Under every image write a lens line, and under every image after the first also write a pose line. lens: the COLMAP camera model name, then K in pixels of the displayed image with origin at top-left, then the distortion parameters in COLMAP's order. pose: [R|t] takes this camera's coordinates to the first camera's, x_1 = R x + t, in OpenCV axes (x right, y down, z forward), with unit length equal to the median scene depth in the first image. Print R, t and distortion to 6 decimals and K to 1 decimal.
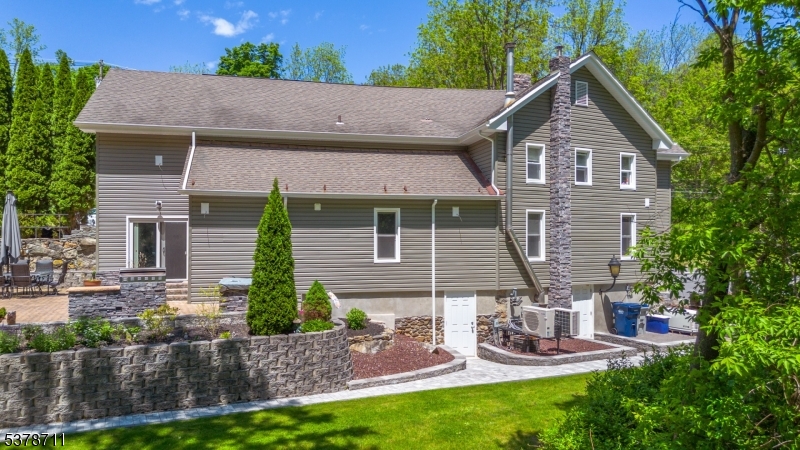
lens RADIAL K [[620.8, 0, 400.0], [0, 620.8, 225.0], [0, 0, 1]] dist [0.055038, -0.006017]
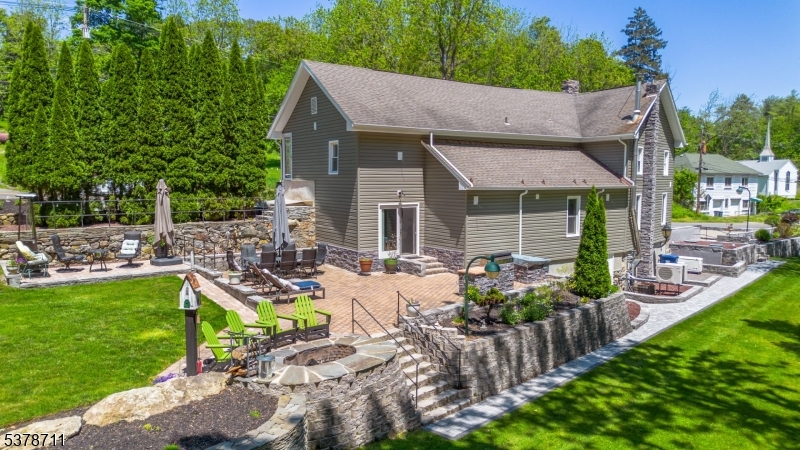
lens RADIAL K [[620.8, 0, 400.0], [0, 620.8, 225.0], [0, 0, 1]] dist [0.055038, -0.006017]
pose [[0.907489, -0.030776, 0.418947, -0.891395], [-0.013035, 0.994769, 0.101313, -0.093119], [-0.419874, -0.097401, 0.902341, -0.060189]]
